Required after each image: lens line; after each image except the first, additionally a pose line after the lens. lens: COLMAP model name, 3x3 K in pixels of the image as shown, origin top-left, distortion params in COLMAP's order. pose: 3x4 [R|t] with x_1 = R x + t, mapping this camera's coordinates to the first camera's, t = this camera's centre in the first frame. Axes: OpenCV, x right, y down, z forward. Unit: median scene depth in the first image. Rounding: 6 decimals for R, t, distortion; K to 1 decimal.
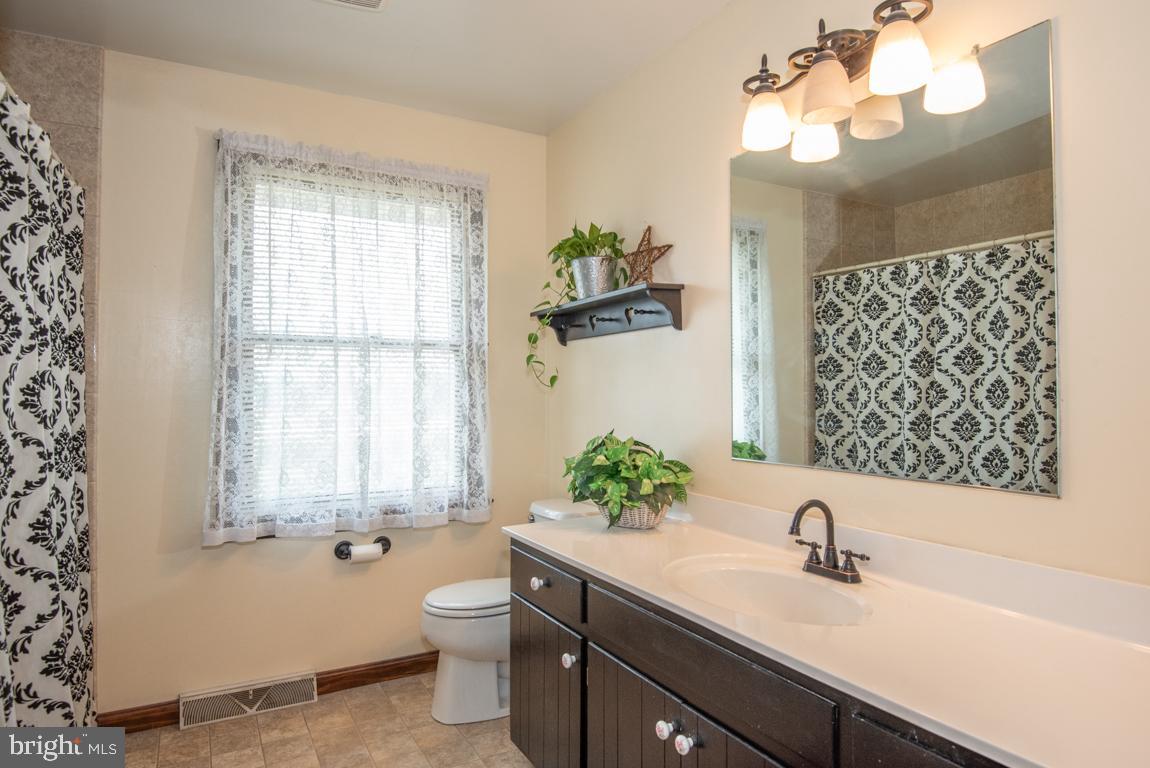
lens RADIAL K [[656.6, 0, 622.5], [0, 656.6, 390.3], [0, 0, 1]] dist [-0.008336, -0.017977]
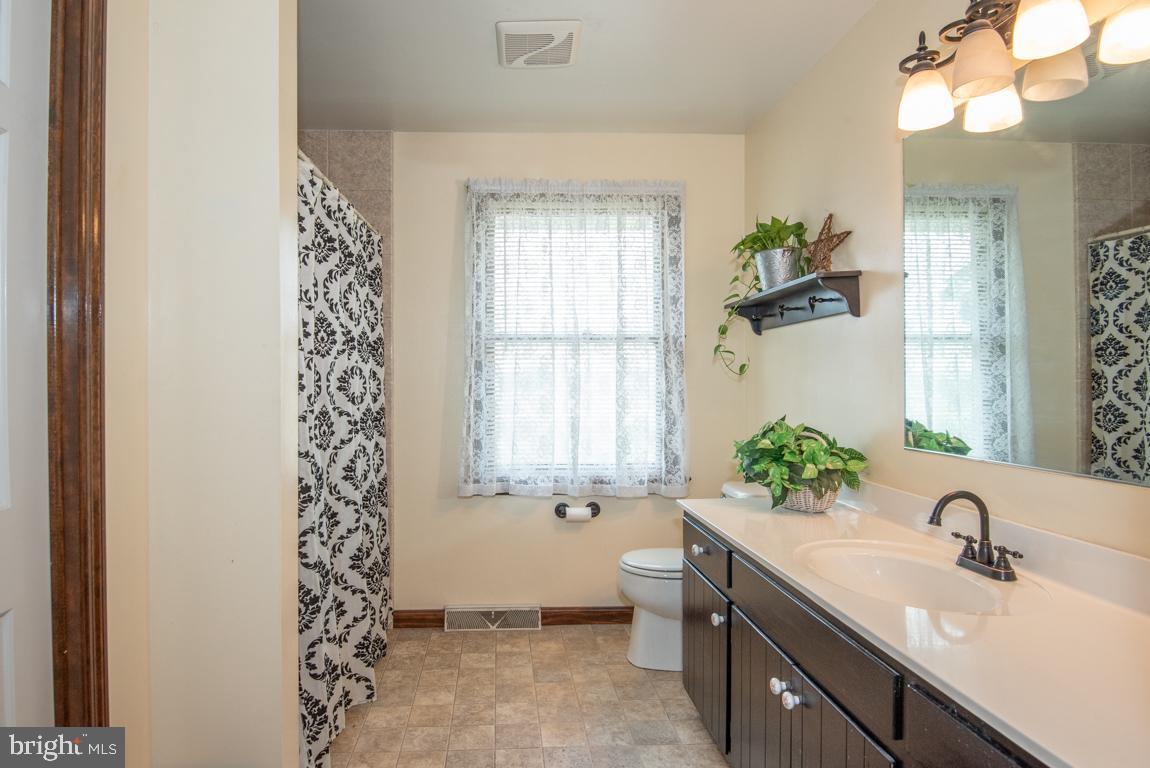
lens RADIAL K [[651.8, 0, 571.7], [0, 651.8, 392.1], [0, 0, 1]] dist [-0.037316, -0.007229]
pose [[0.892210, 0.006569, -0.451574, 0.151762], [0.002863, 0.999792, 0.020200, 0.000730], [0.451612, -0.019316, 0.892005, -0.070894]]
